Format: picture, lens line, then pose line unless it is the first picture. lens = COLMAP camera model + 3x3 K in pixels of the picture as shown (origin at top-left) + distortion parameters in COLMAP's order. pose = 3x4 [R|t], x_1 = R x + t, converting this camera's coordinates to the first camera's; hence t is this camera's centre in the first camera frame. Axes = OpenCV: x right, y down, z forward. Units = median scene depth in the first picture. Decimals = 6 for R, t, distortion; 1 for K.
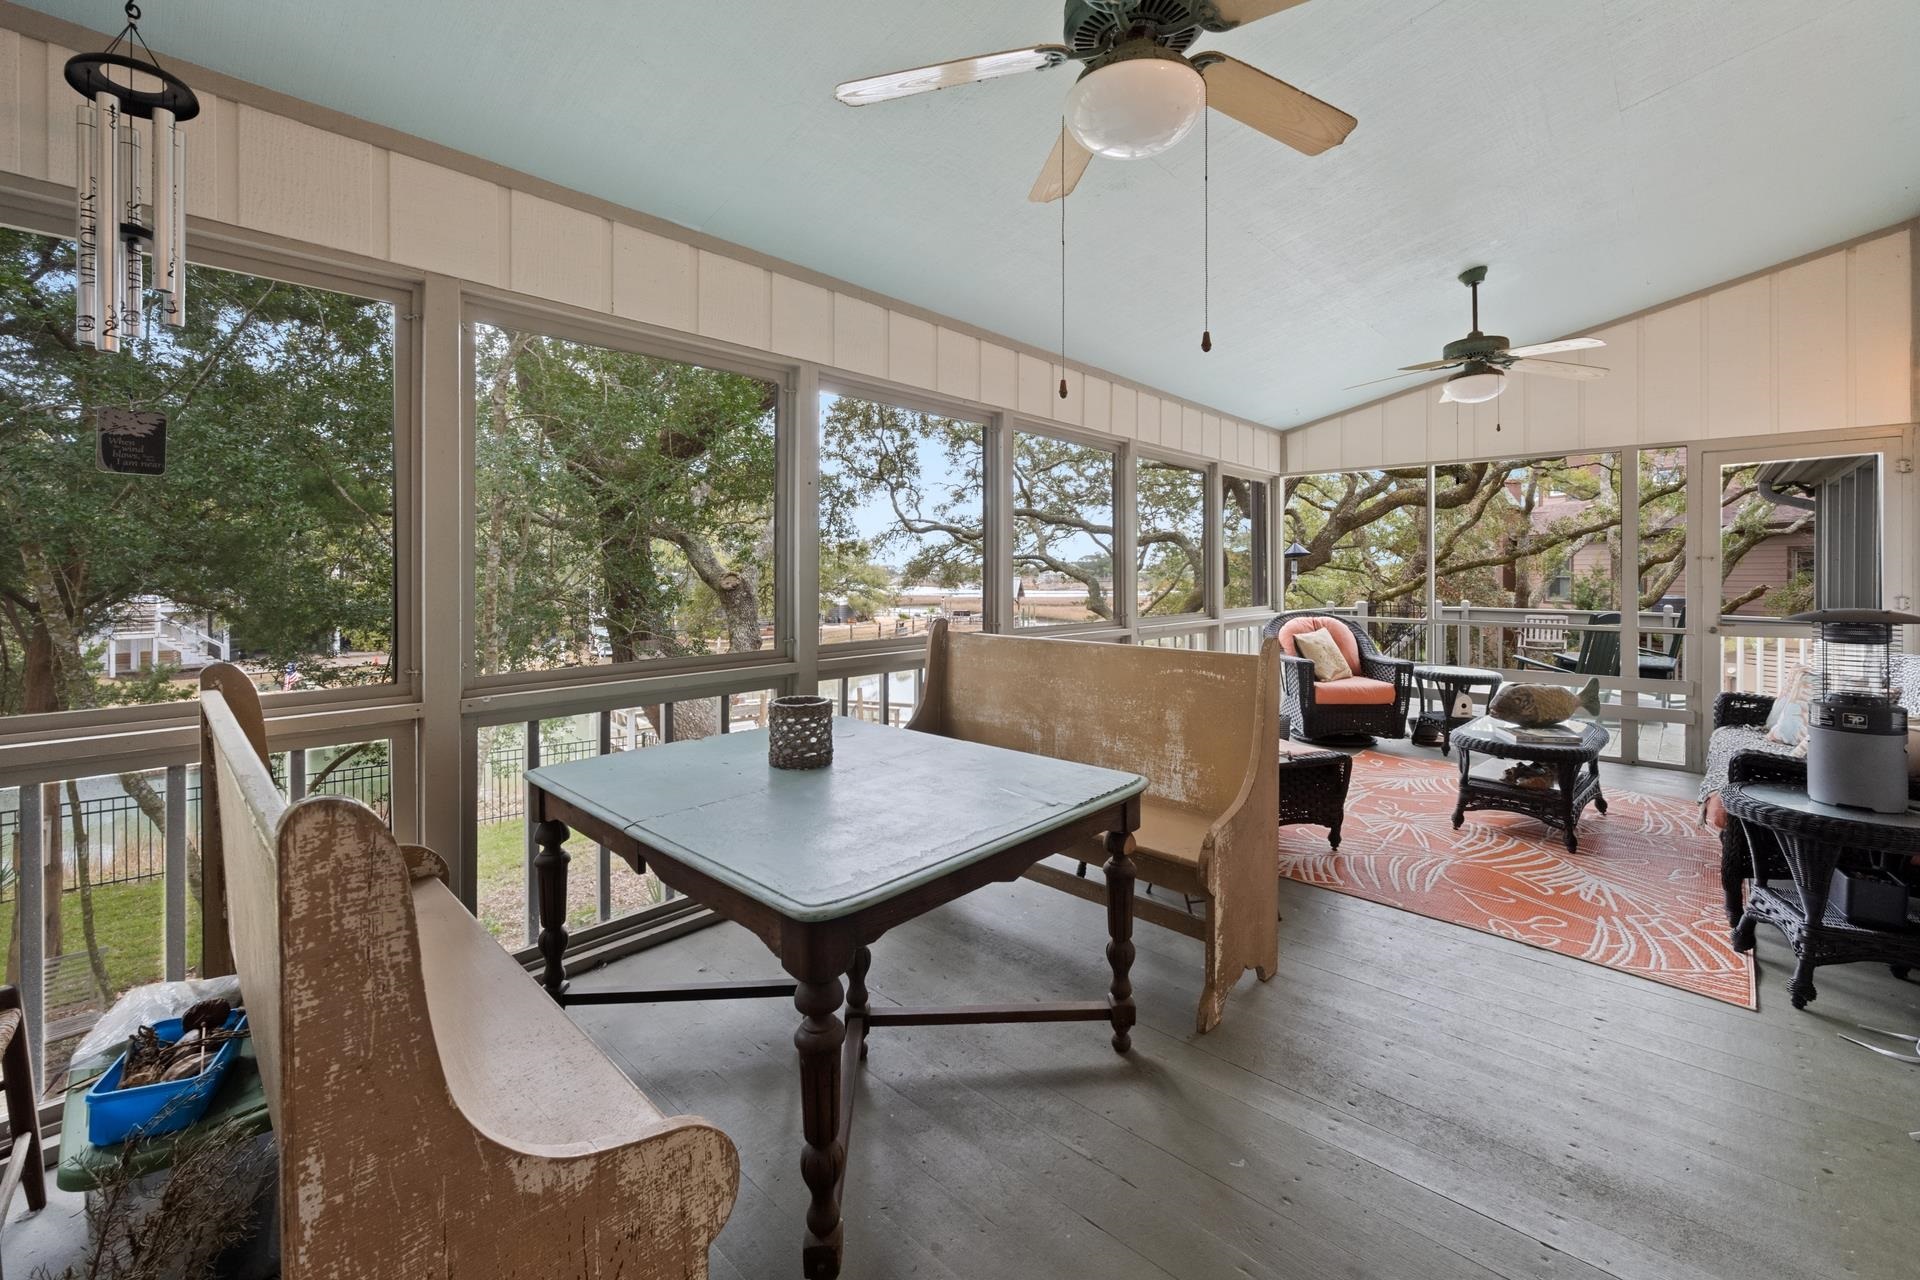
lens RADIAL K [[783.5, 0, 971.7], [0, 783.5, 569.6], [0, 0, 1]] dist [0.009729, -0.000438]
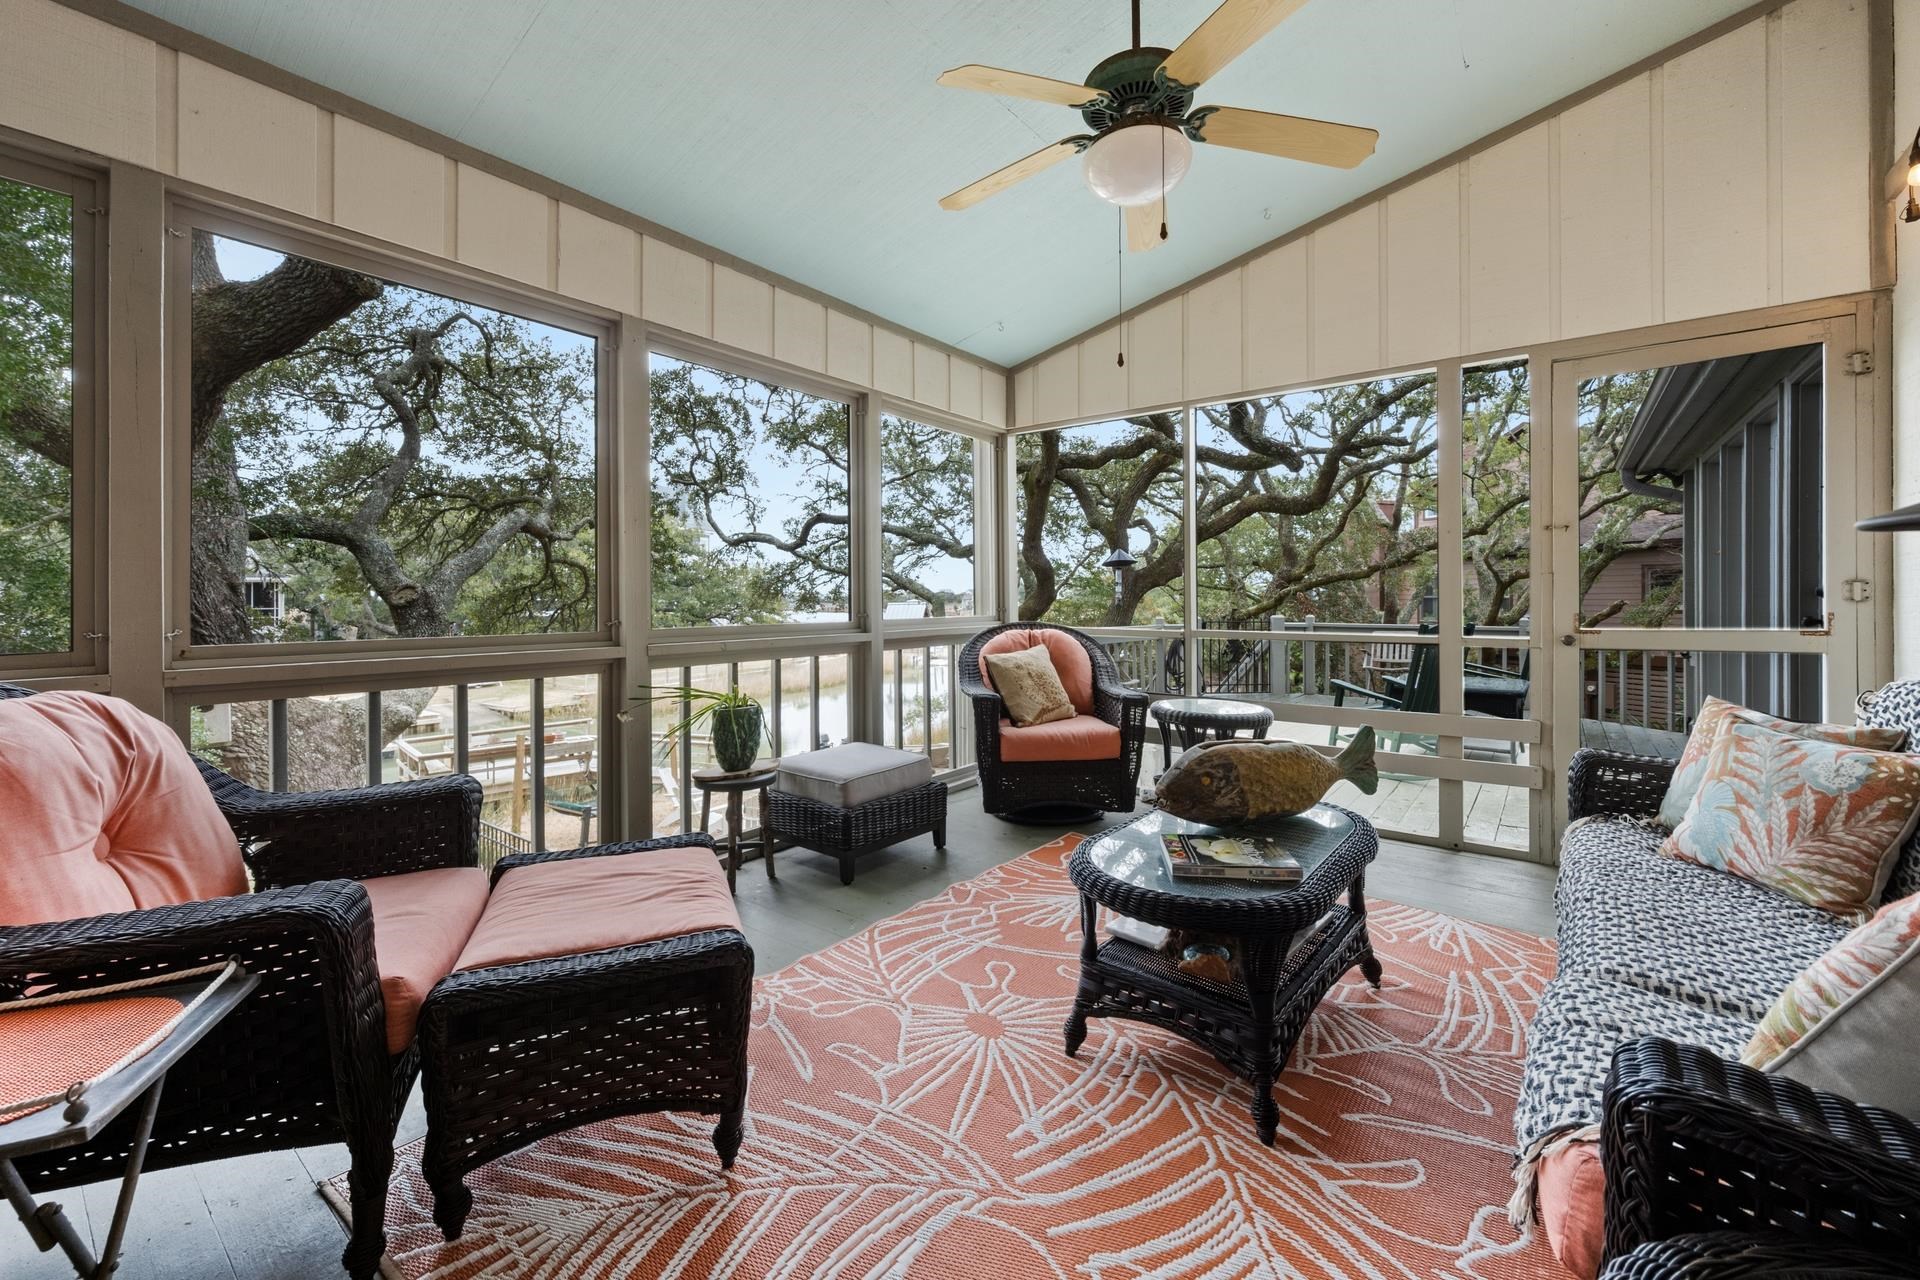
lens RADIAL K [[783.5, 0, 952.1], [0, 783.5, 592.1], [0, 0, 1]] dist [0.009729, -0.000438]
pose [[0.996389, -0.003548, 0.084832, 0.328253], [0.003889, 0.999985, -0.003847, 0.032752], [-0.084817, 0.004163, 0.996388, 0.344457]]
